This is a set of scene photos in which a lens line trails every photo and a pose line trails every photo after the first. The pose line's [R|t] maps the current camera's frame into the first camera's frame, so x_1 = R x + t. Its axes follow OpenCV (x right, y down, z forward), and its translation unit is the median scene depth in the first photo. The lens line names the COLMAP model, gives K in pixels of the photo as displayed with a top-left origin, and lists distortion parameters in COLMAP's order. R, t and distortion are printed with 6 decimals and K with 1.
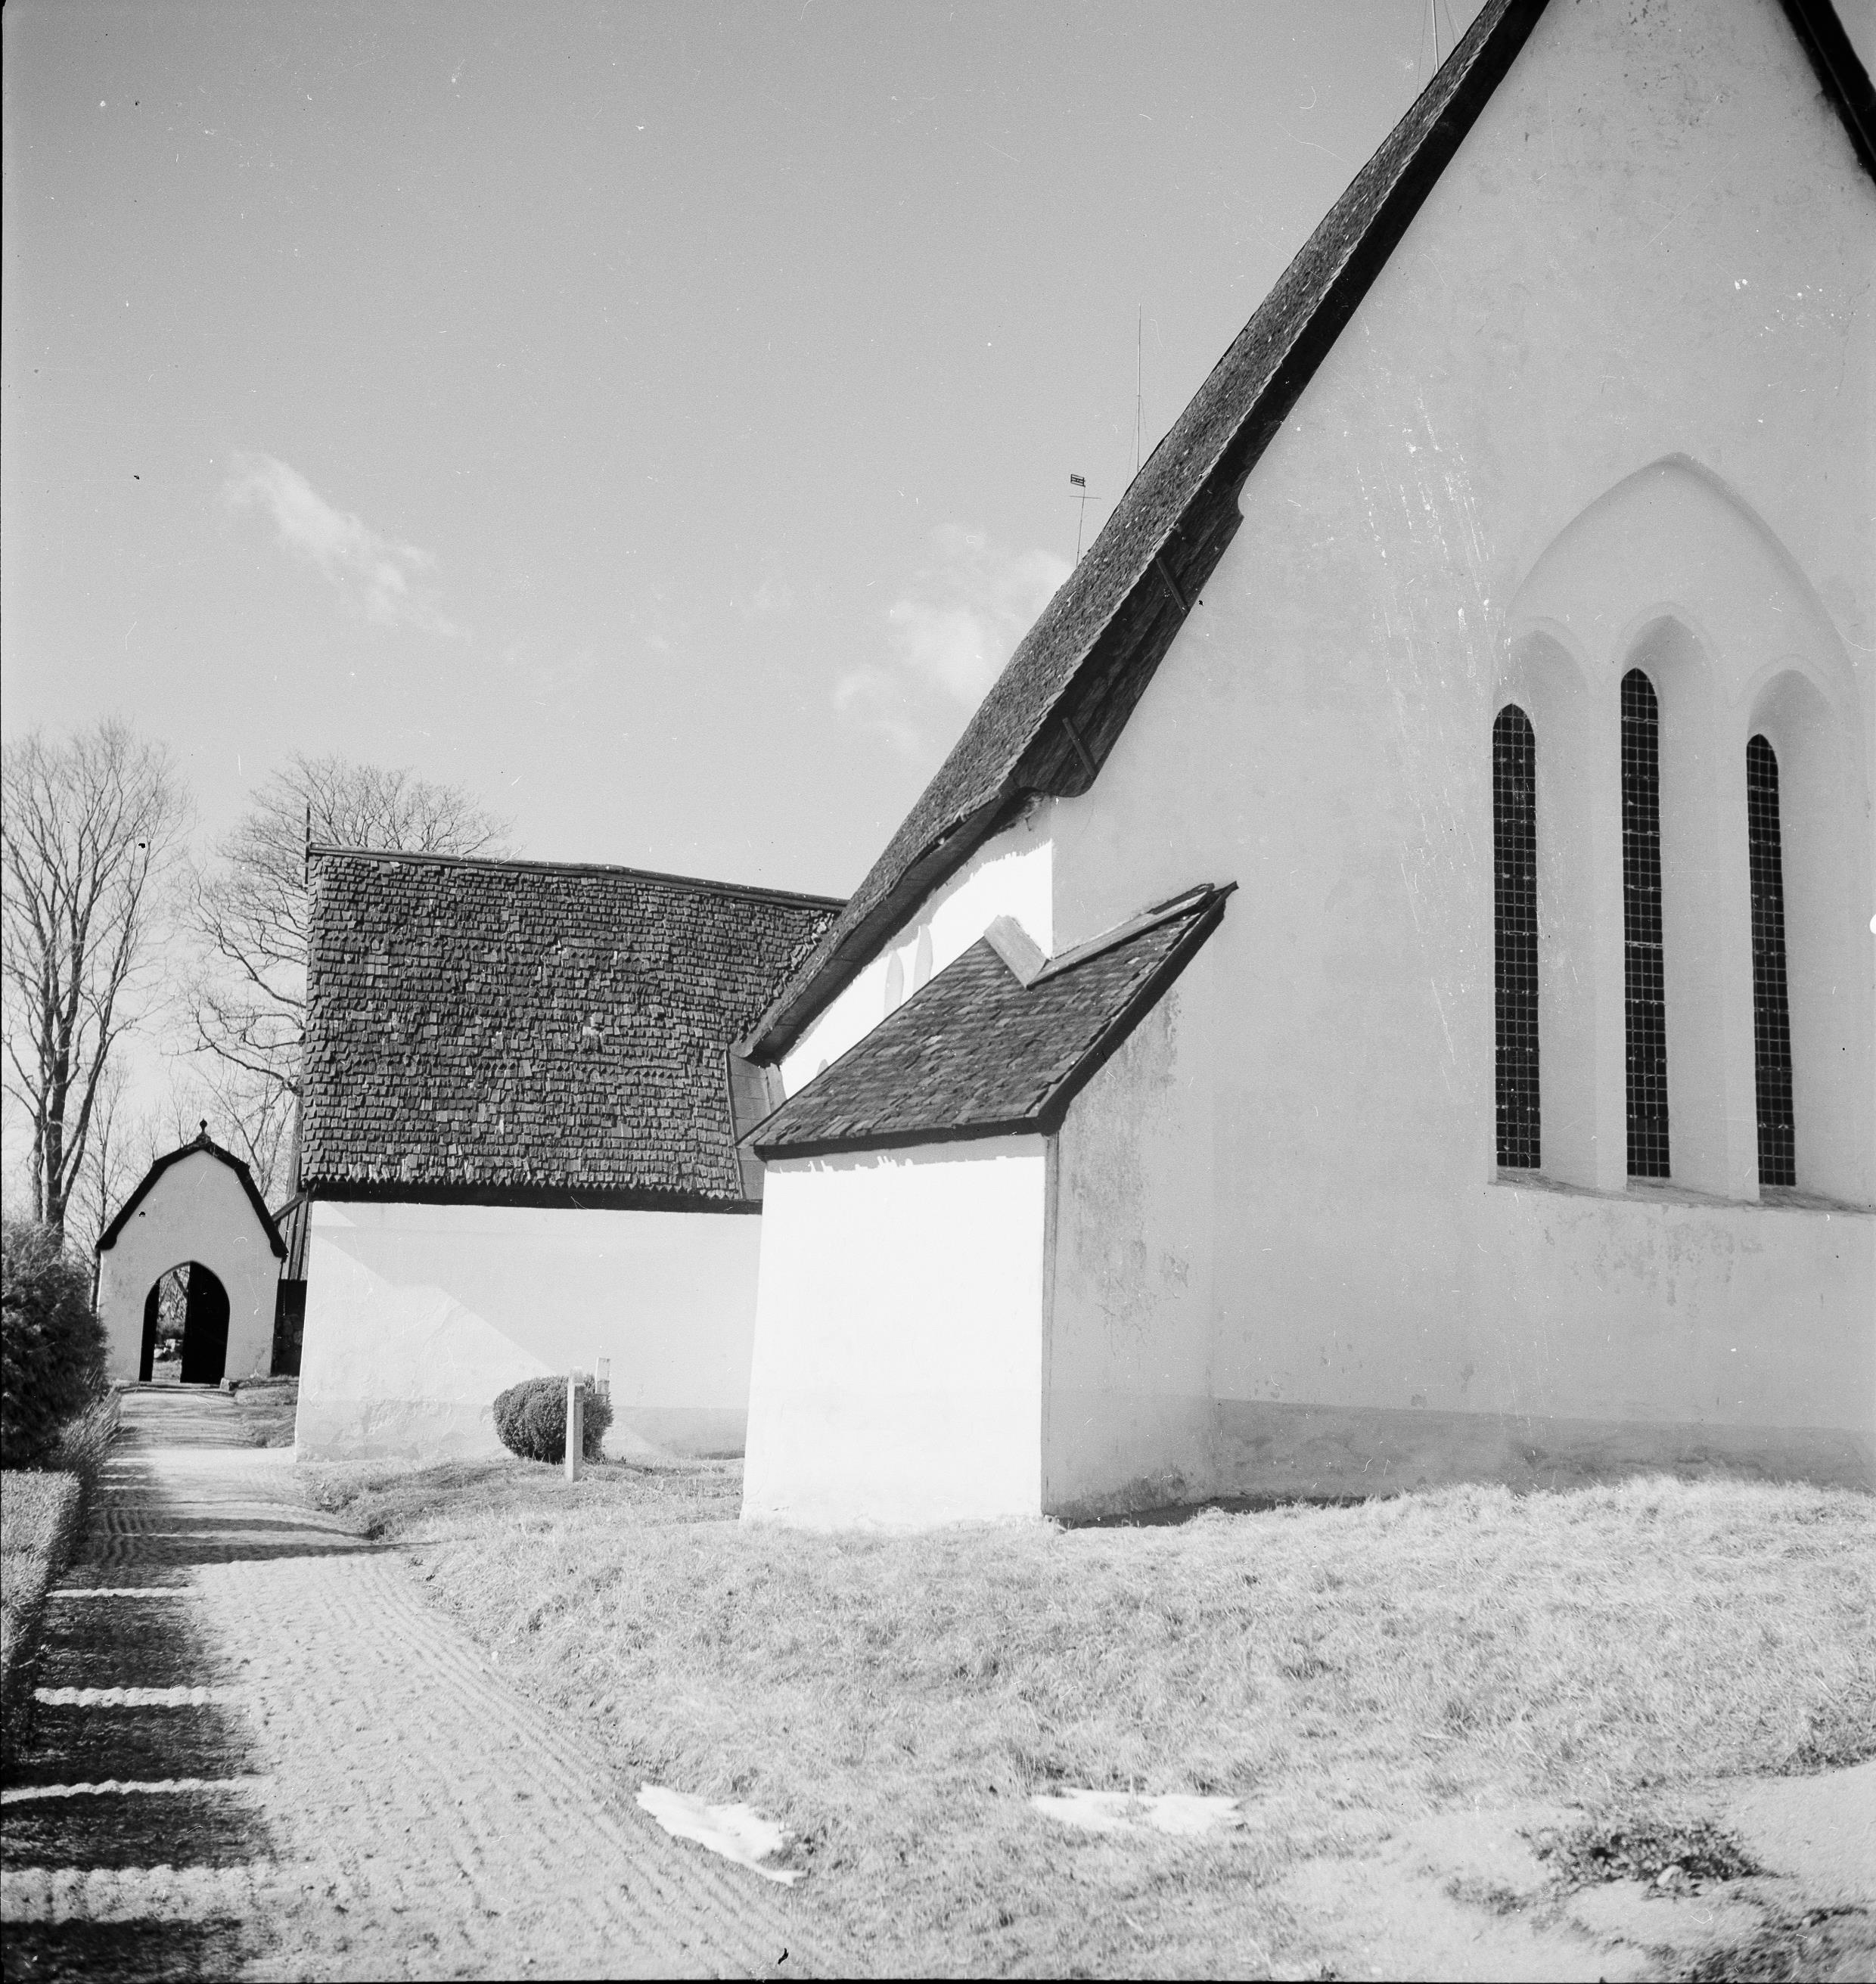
lens RADIAL K [[2442.3, 0, 976.4], [0, 2442.3, 1033.1], [0, 0, 1]] dist [0.097446, -0.276739]
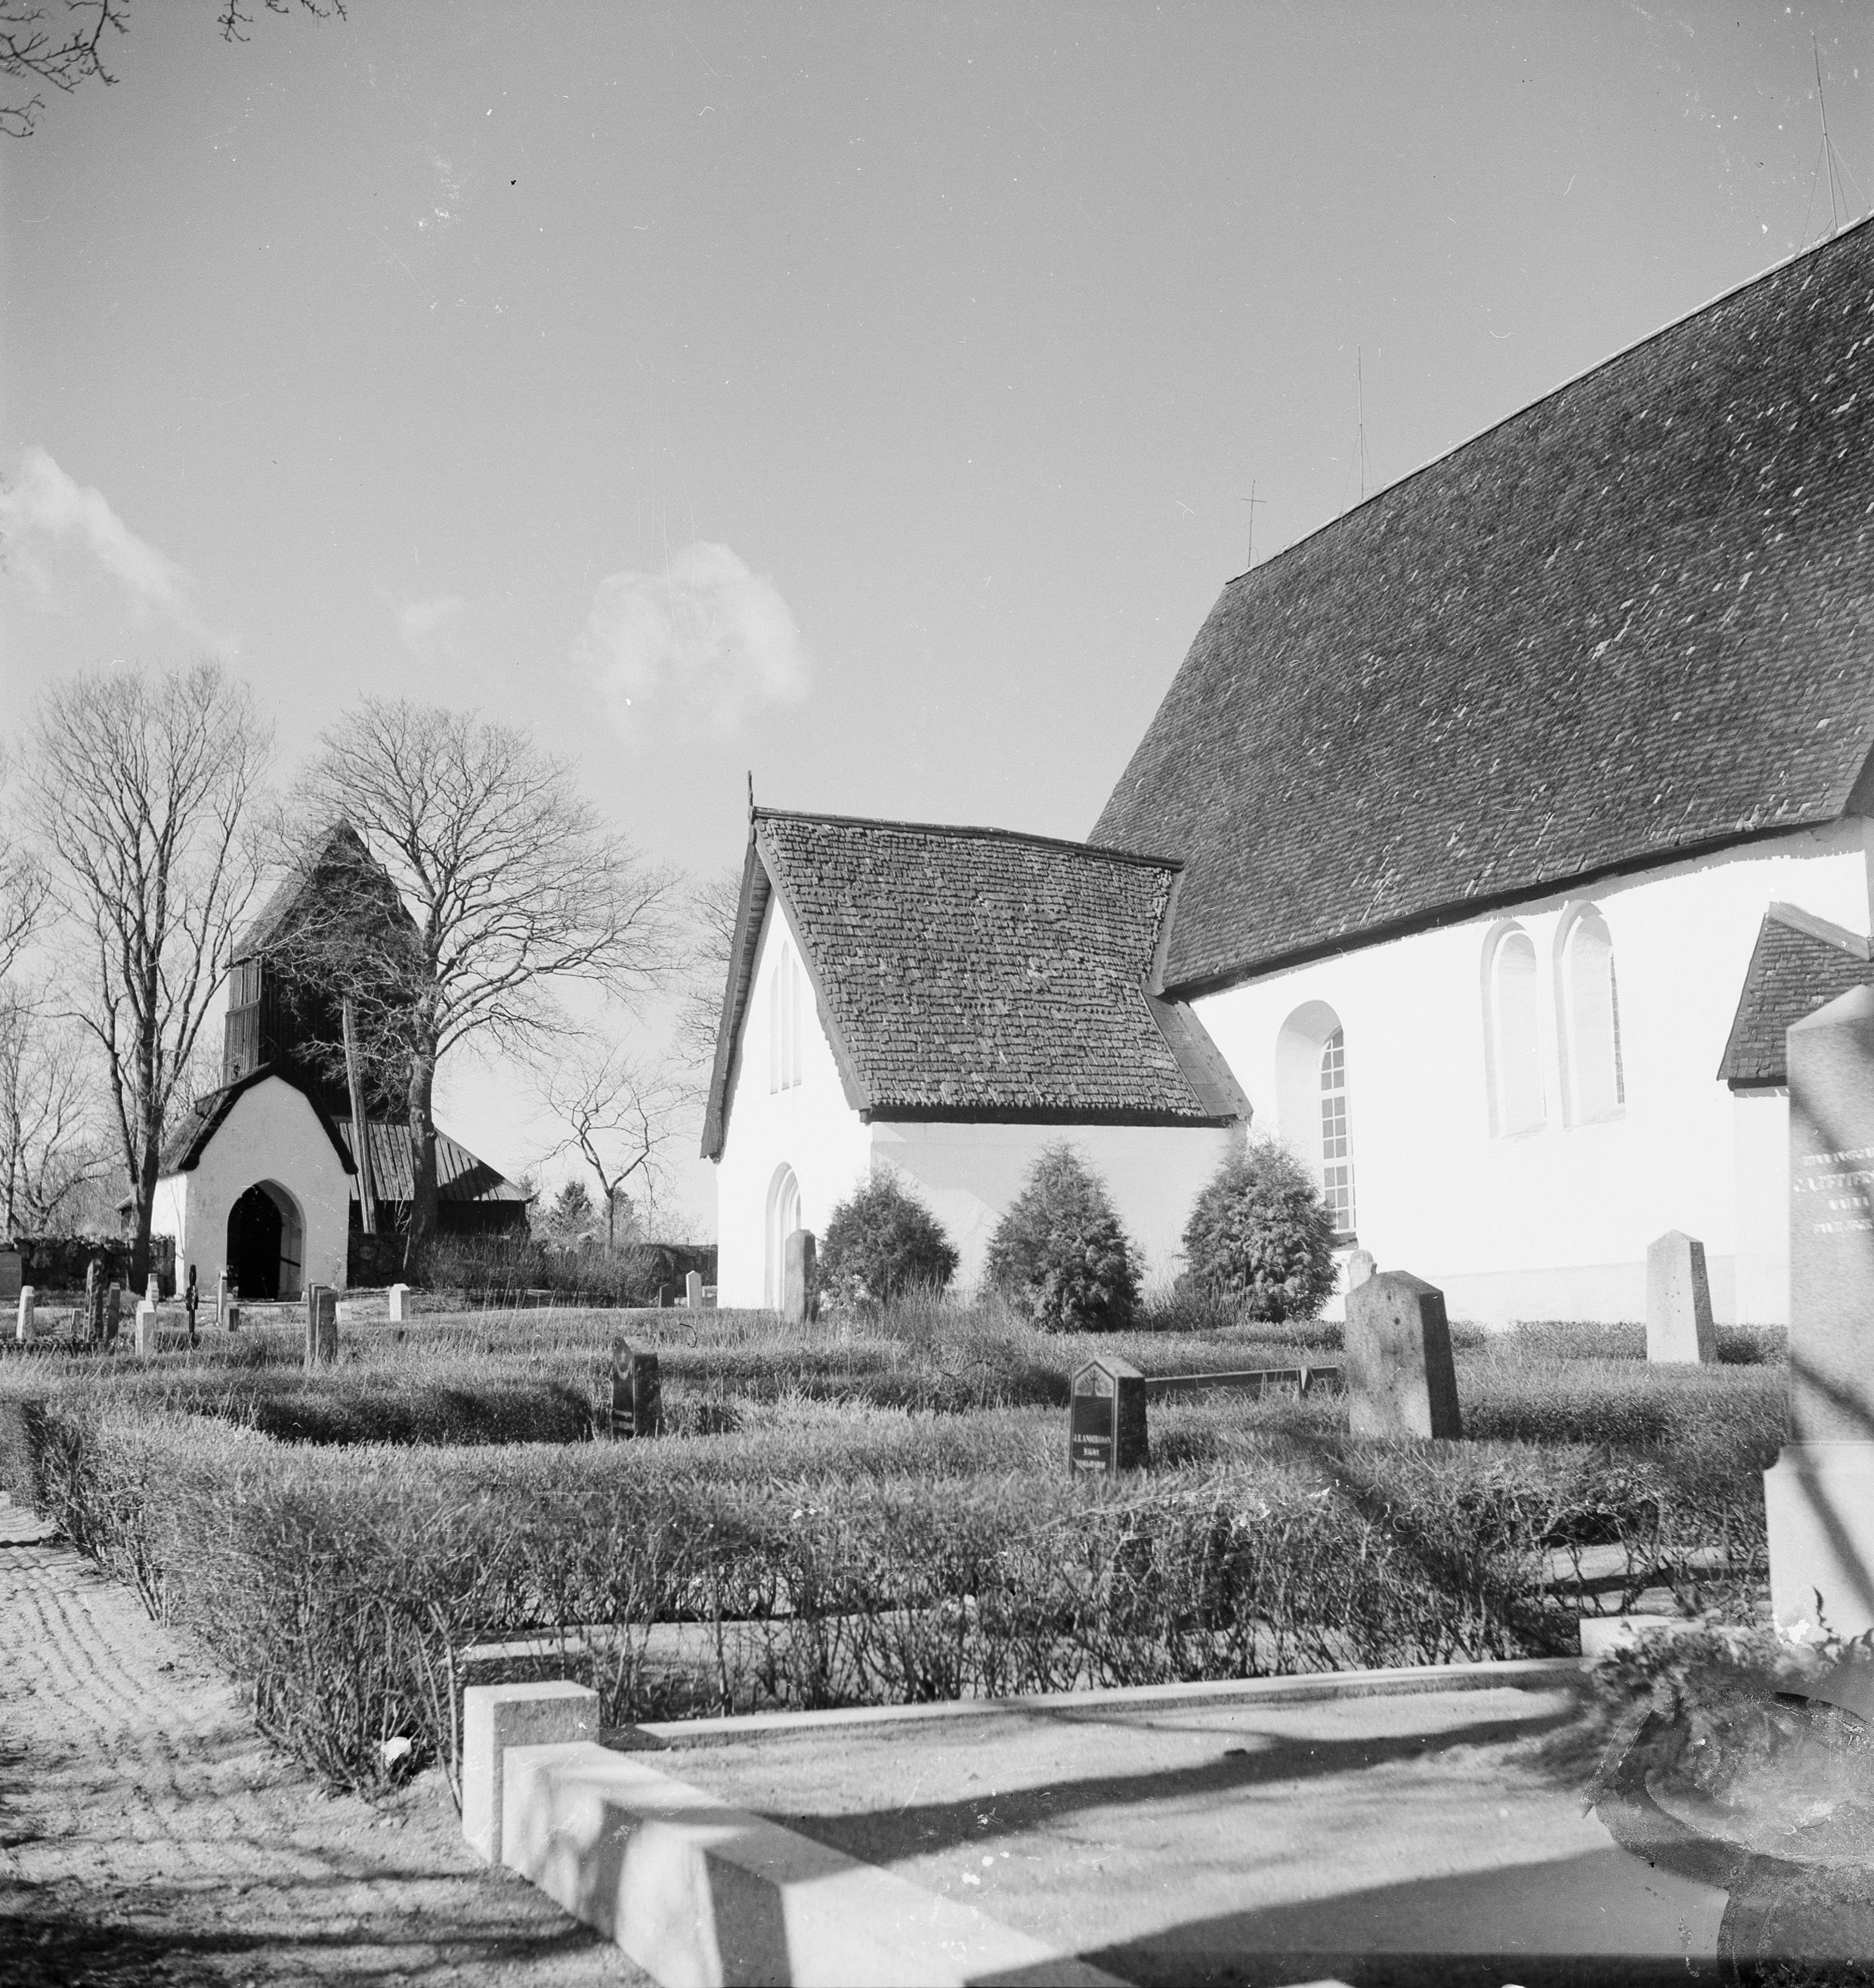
lens RADIAL K [[2464.7, 0, 937.0], [0, 2464.7, 994.0], [0, 0, 1]] dist [-0.010811, 0.023400]
pose [[0.978756, -0.004640, 0.204974, -0.447787], [0.000156, 0.999761, 0.021884, -0.017087], [-0.205027, -0.021387, 0.978523, -0.141432]]
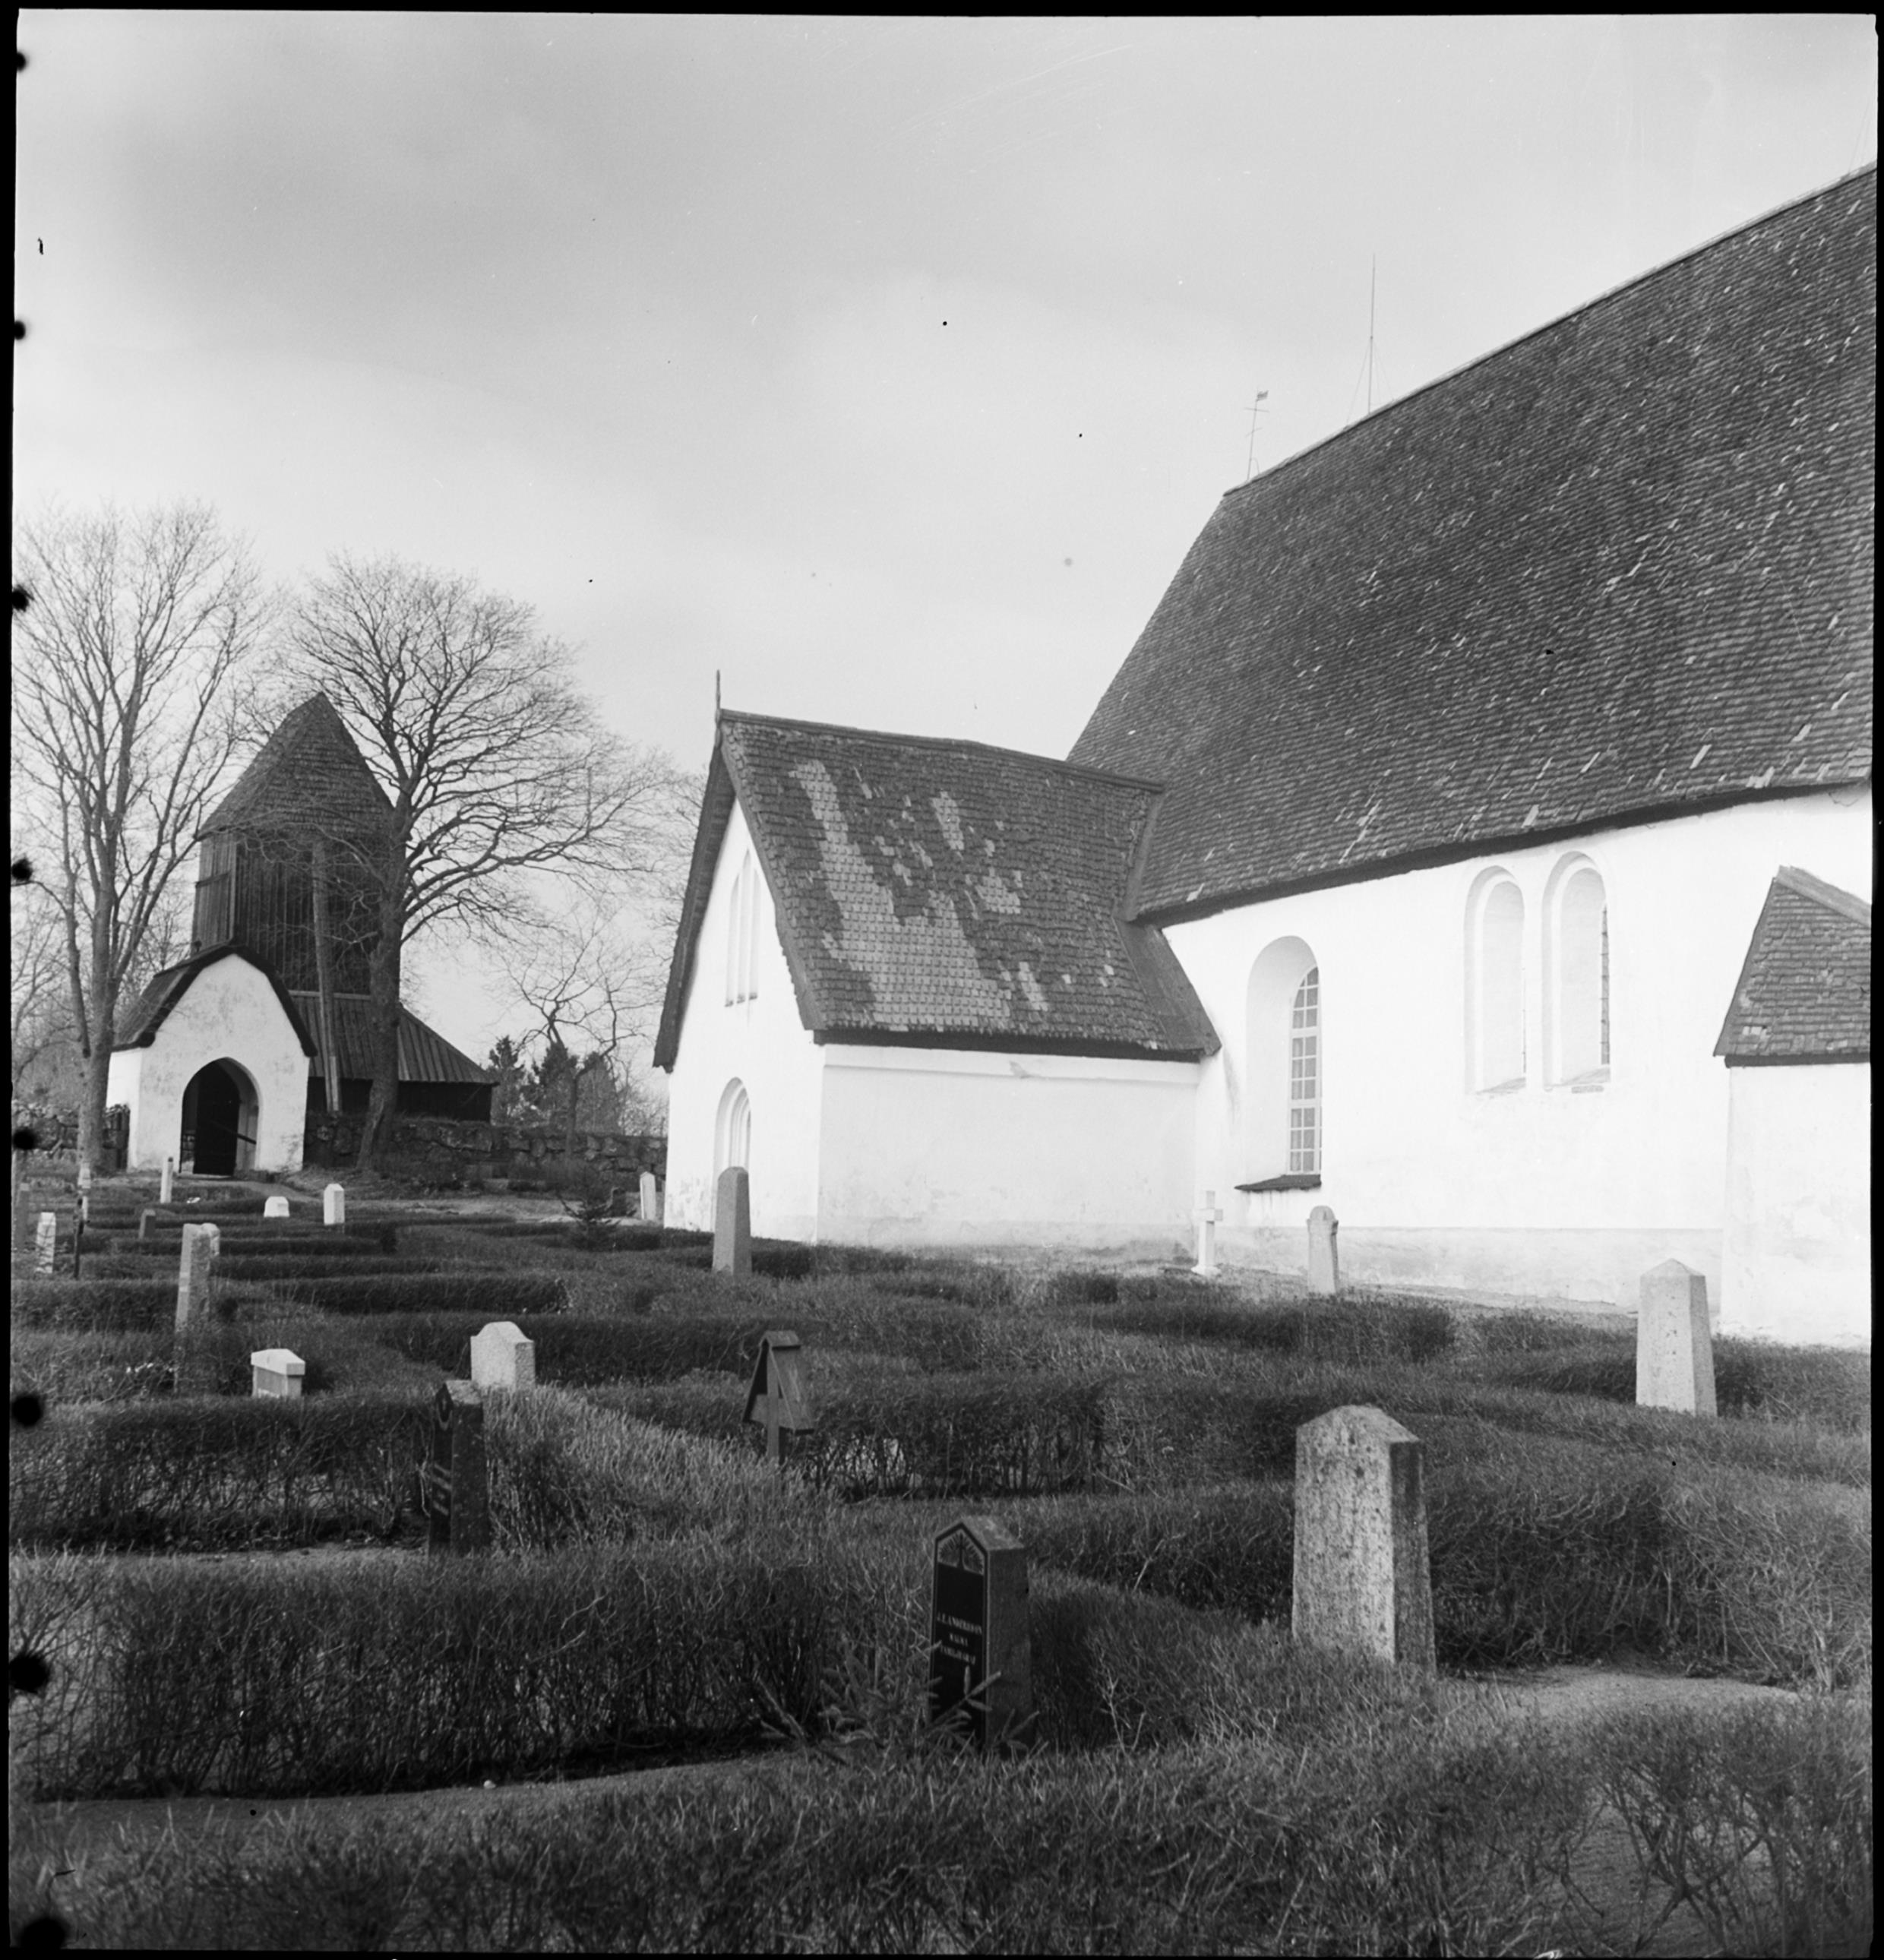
lens RADIAL K [[2397.2, 0, 910.0], [0, 2397.2, 981.7], [0, 0, 1]] dist [0.067926, -0.202574]
pose [[0.979531, 0.030854, 0.198912, -0.422927], [-0.044296, 0.996999, 0.063485, -0.029848], [-0.196357, -0.070997, 0.977959, -0.080271]]
